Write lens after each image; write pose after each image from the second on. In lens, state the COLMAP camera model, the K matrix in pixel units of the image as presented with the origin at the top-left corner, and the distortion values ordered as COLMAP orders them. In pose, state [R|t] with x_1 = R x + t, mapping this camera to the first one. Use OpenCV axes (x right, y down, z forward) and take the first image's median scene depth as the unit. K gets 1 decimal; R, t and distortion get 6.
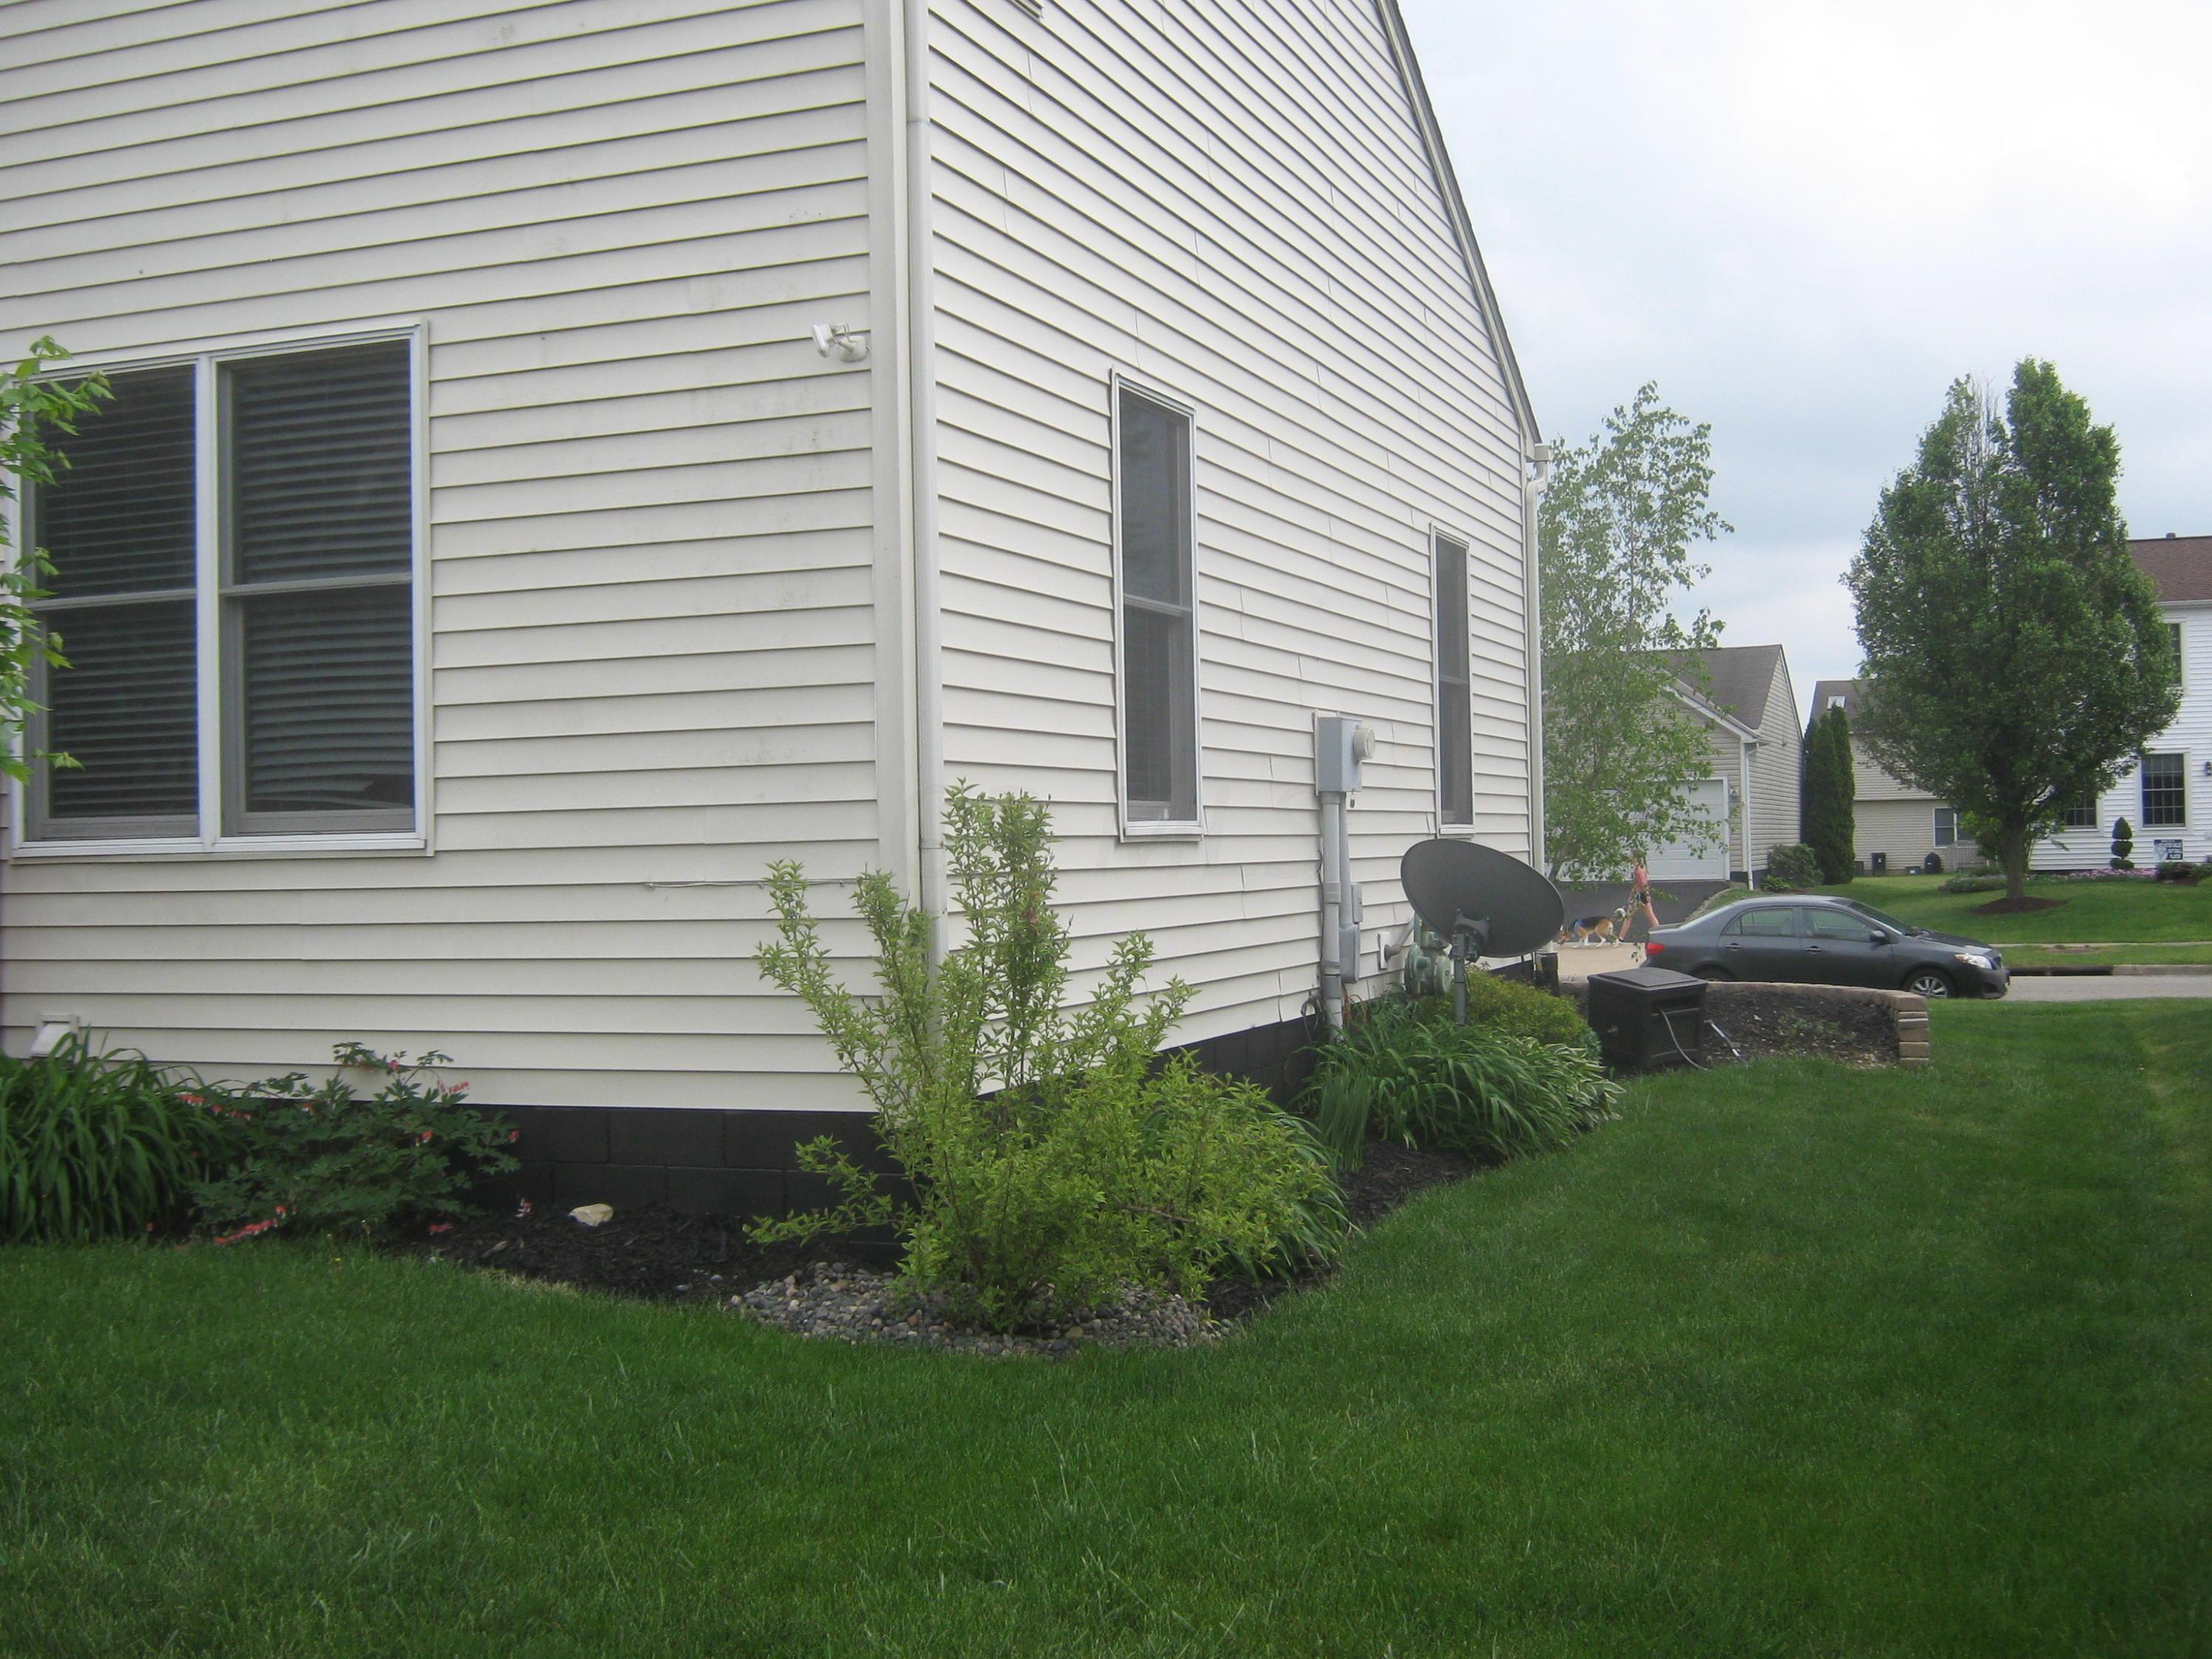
lens RADIAL K [[2482.9, 0, 1106.0], [0, 2482.9, 829.5], [0, 0, 1]] dist [-0.007182, -0.215361]
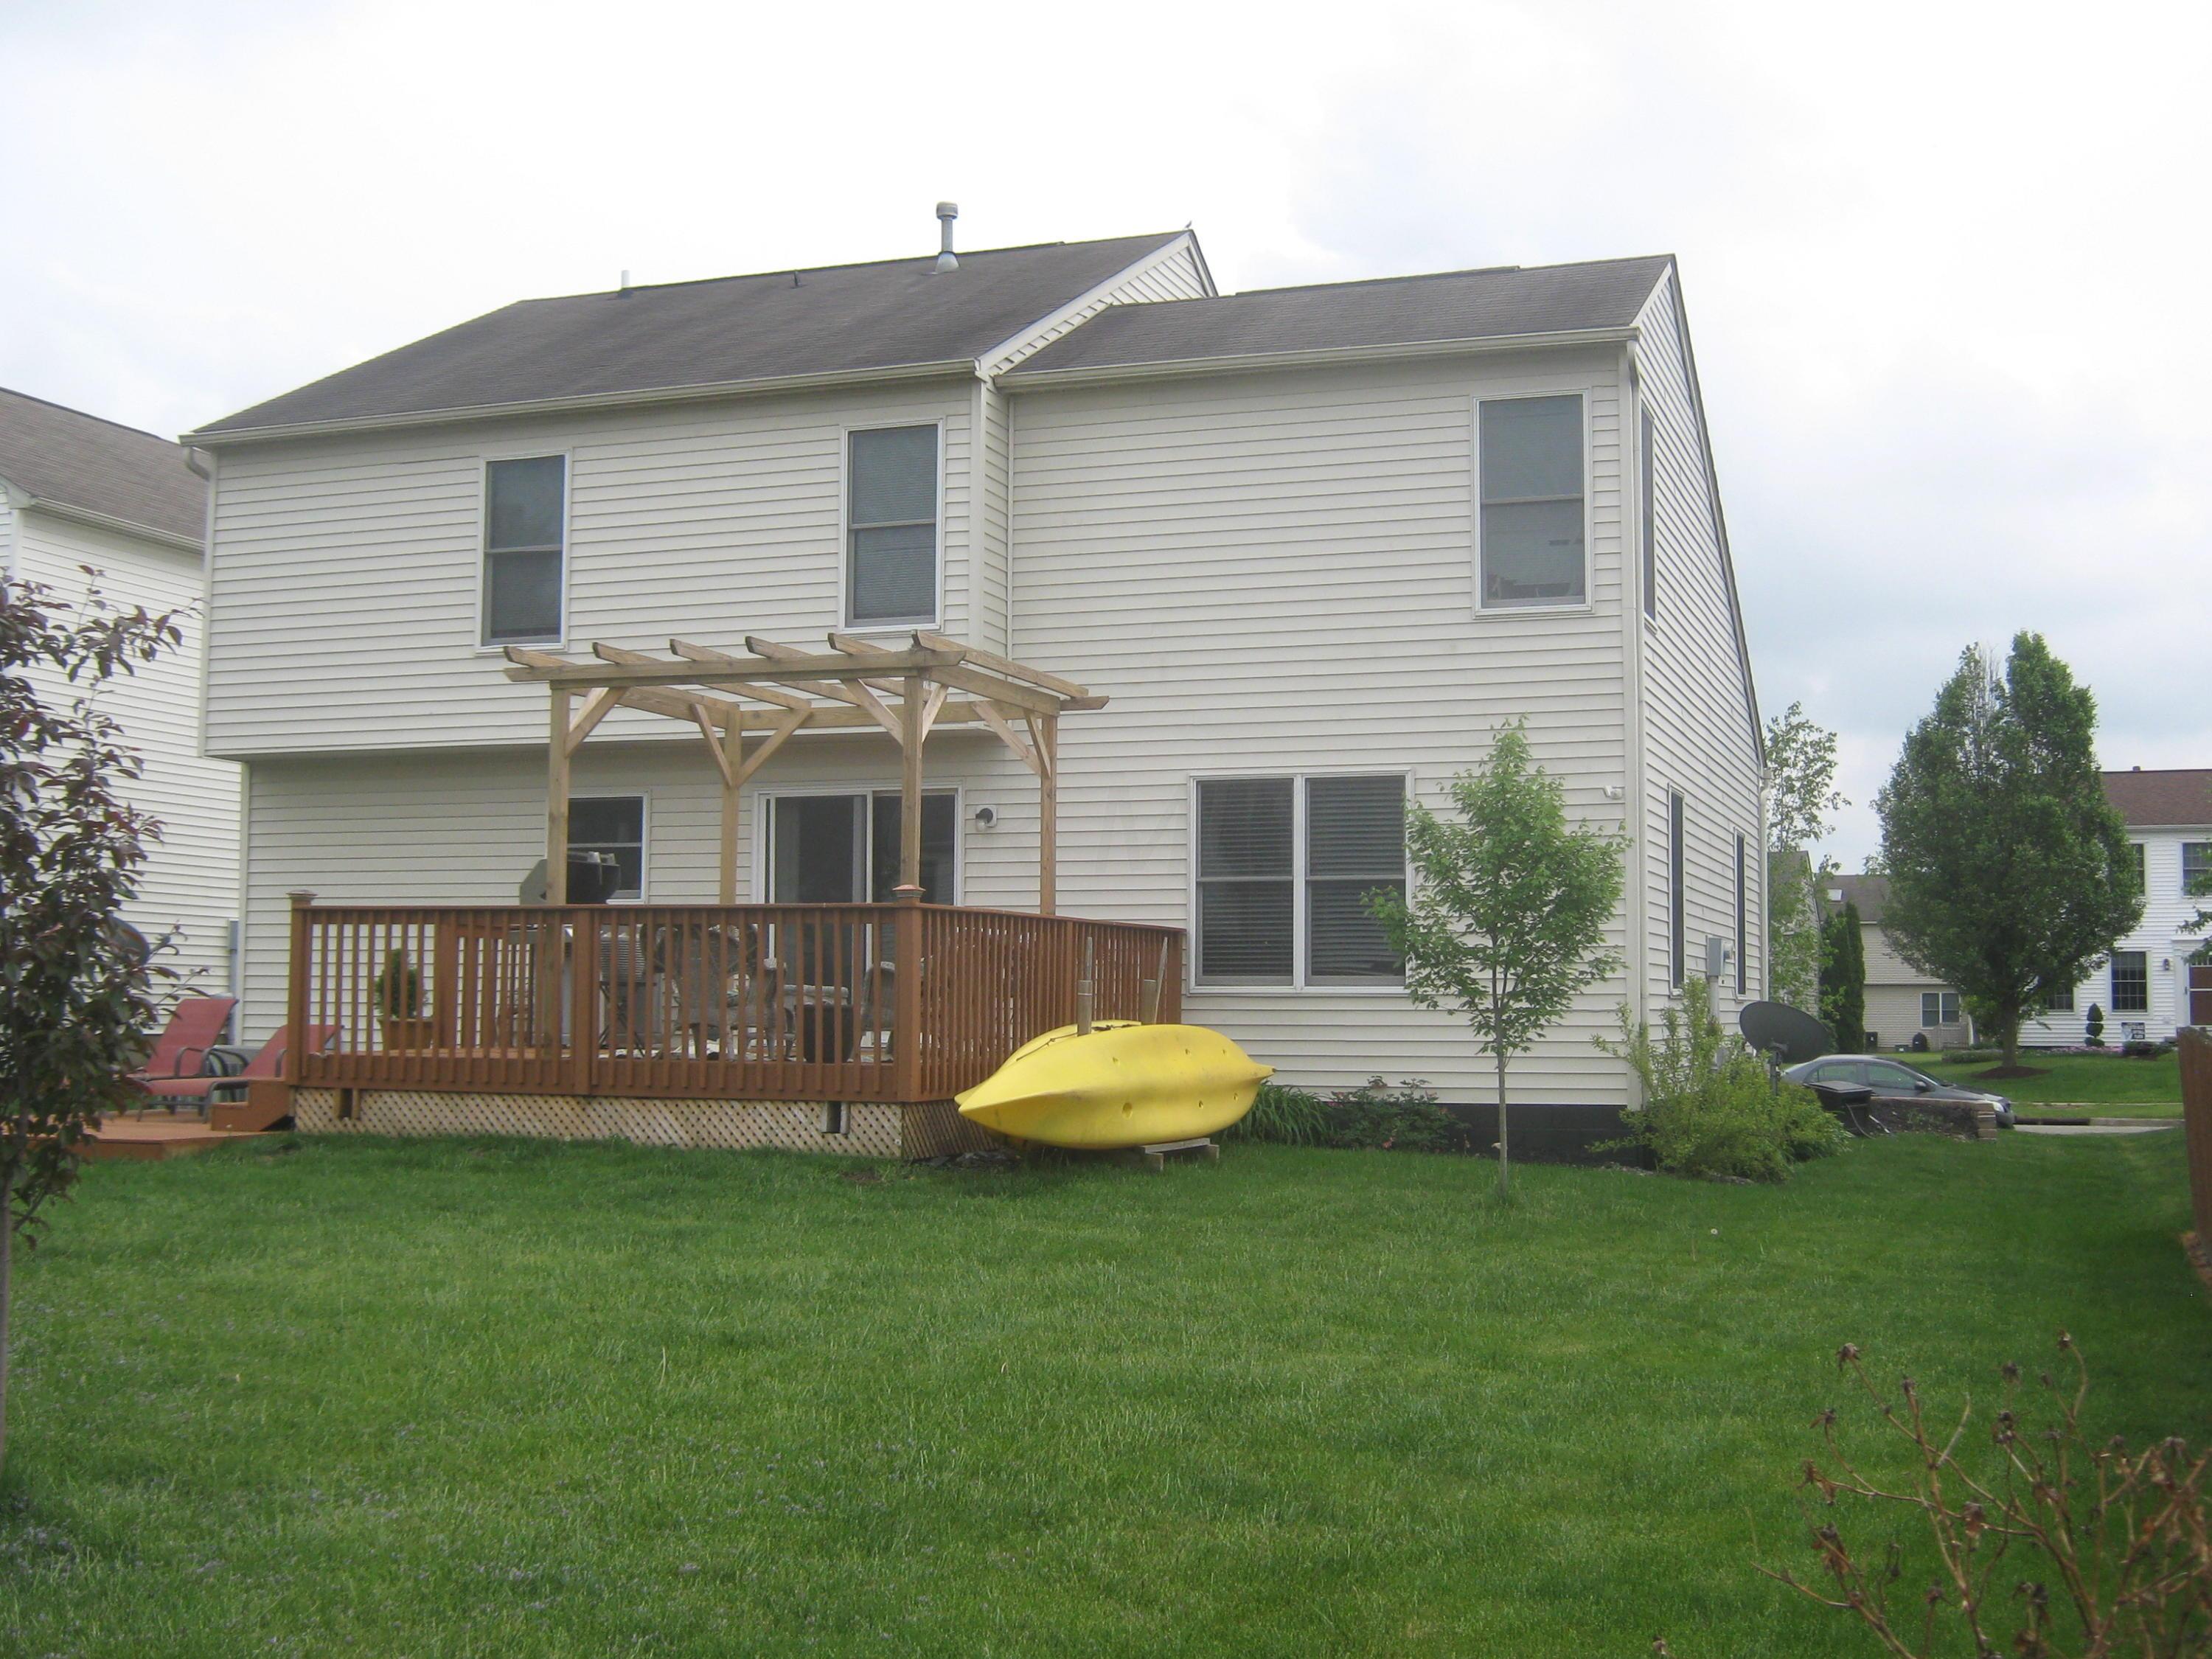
lens RADIAL K [[2484.1, 0, 1106.0], [0, 2484.1, 829.5], [0, 0, 1]] dist [-0.098298, 0.027030]
pose [[0.999586, 0.027258, 0.009197, -0.097498], [-0.026590, 0.997449, -0.066247, 0.002688], [-0.010980, 0.065975, 0.997761, -0.223092]]
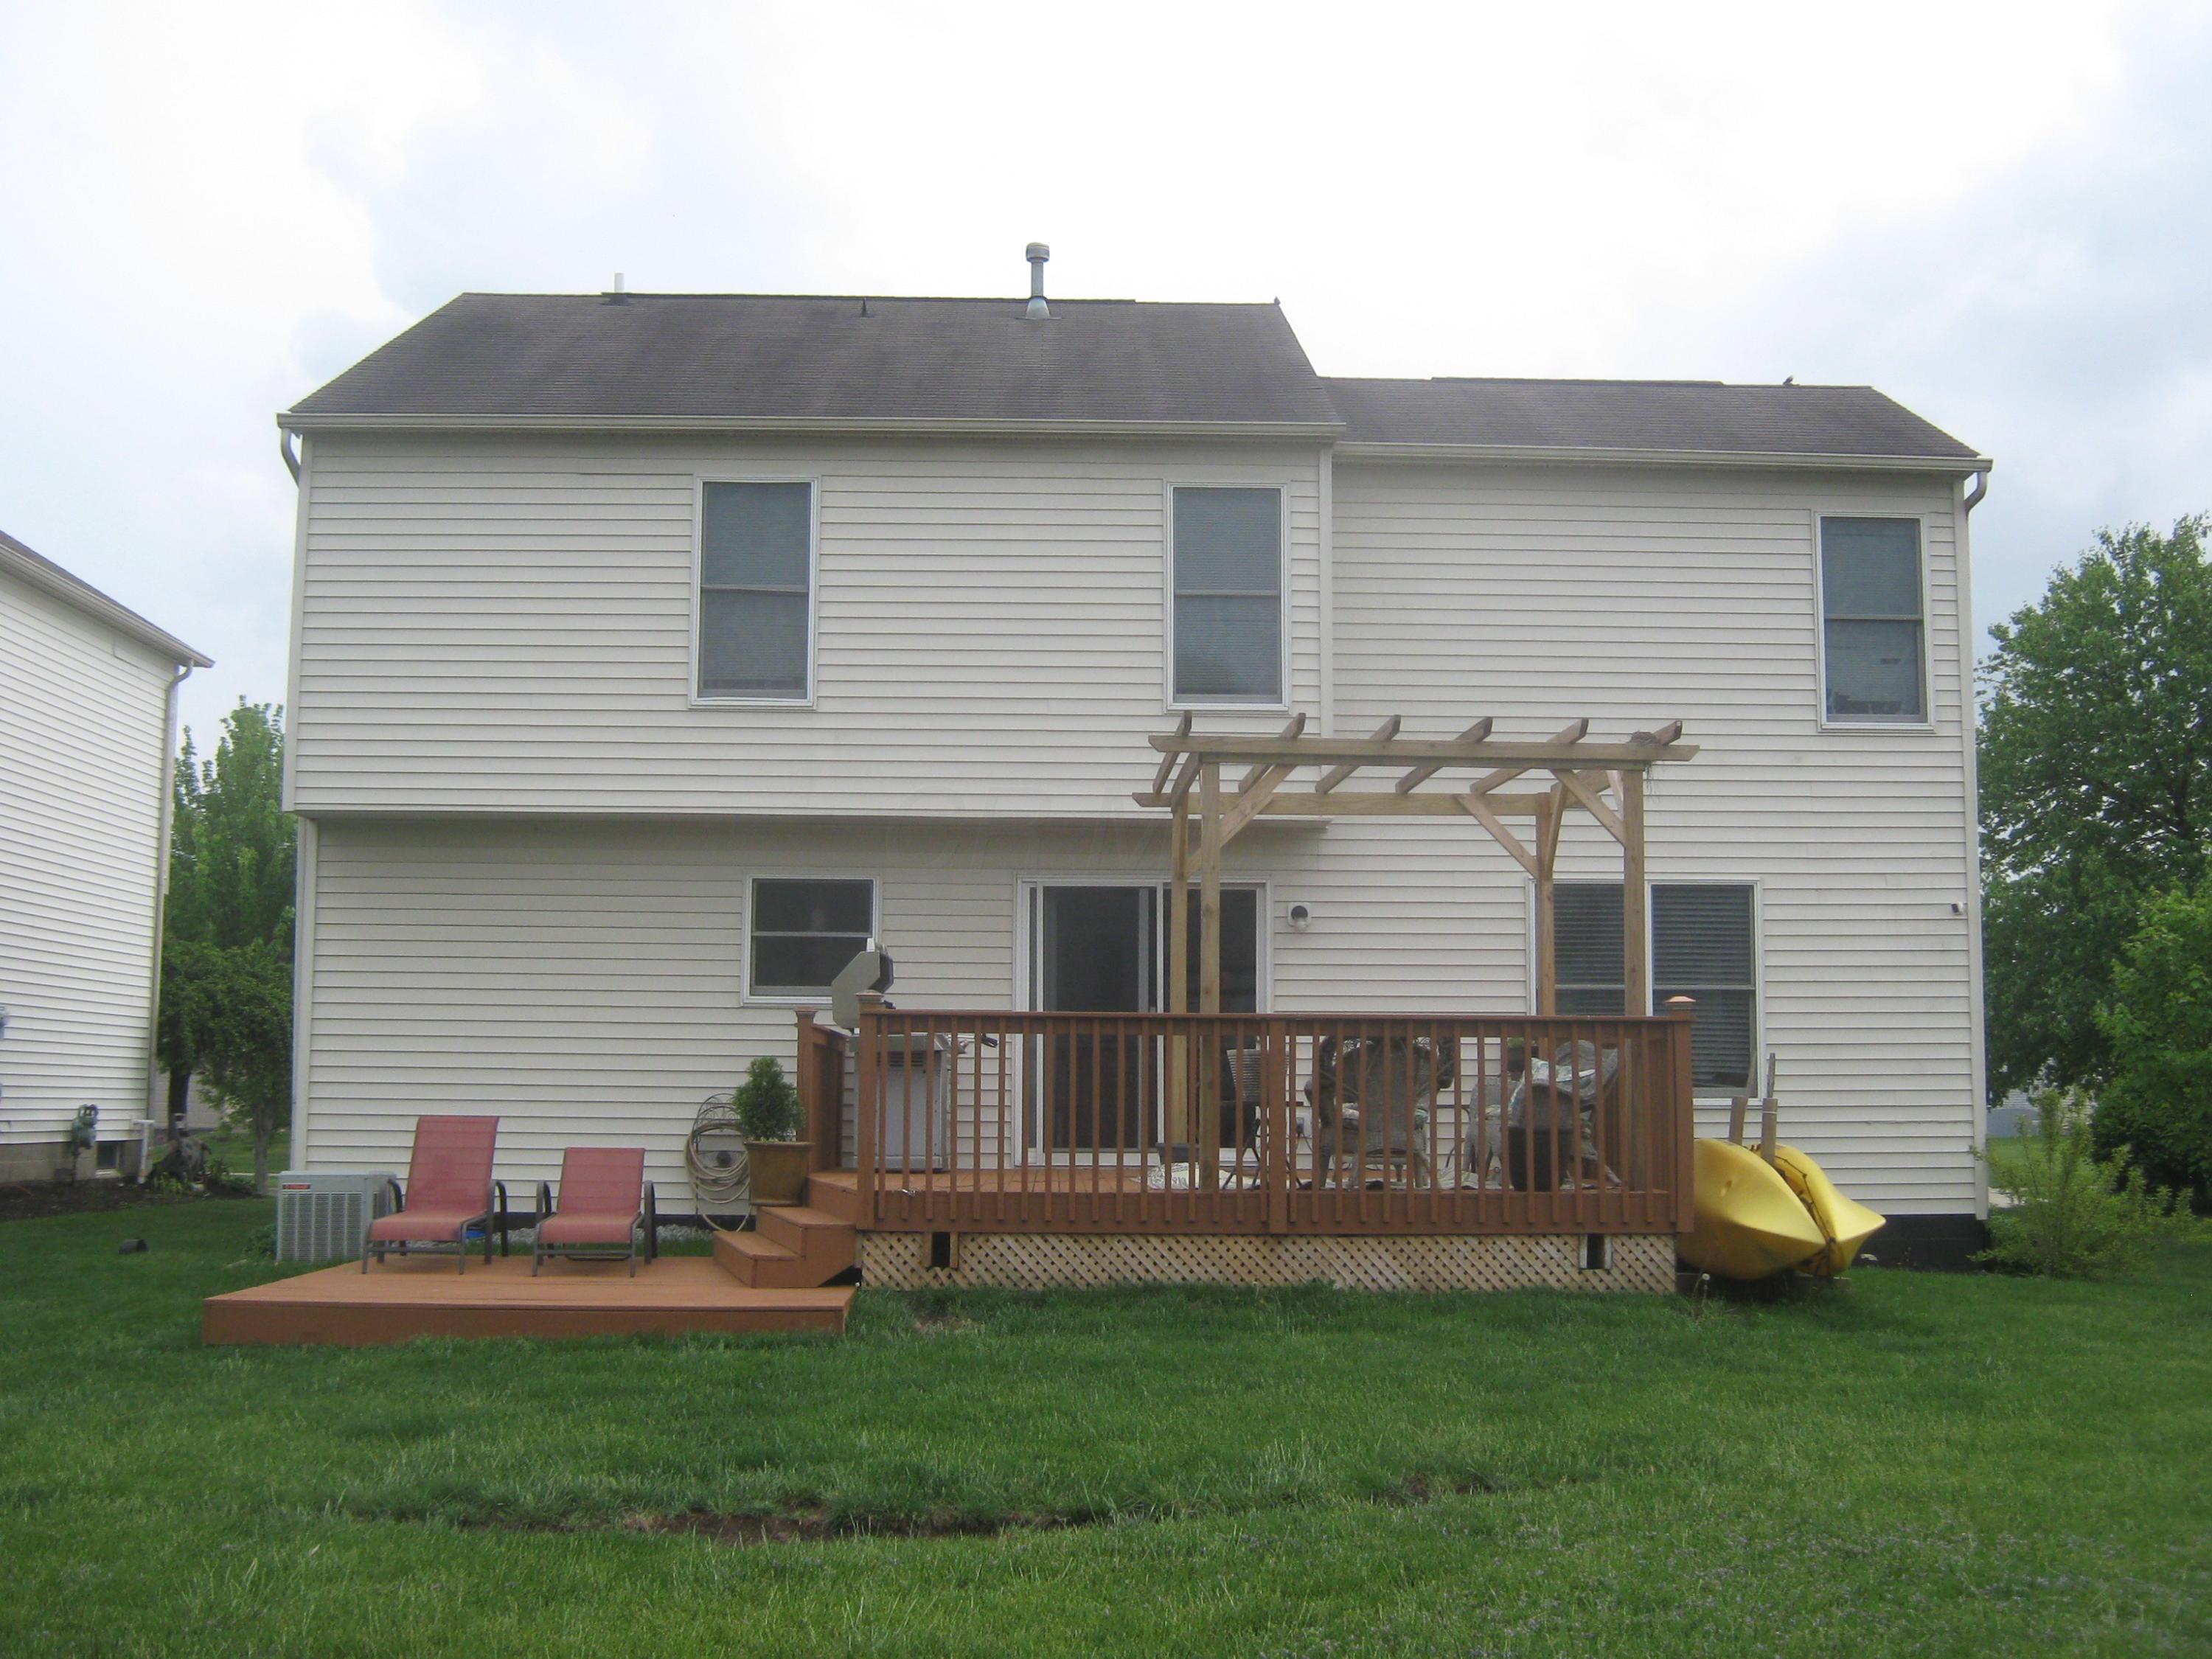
lens RADIAL K [[2511.0, 0, 1106.0], [0, 2511.0, 829.5], [0, 0, 1]] dist [-0.101013, -0.003401]
pose [[0.926335, 0.065521, 0.370960, -0.285874], [-0.025741, 0.993465, -0.111193, 0.004300], [-0.375821, 0.093453, 0.921968, -0.156502]]
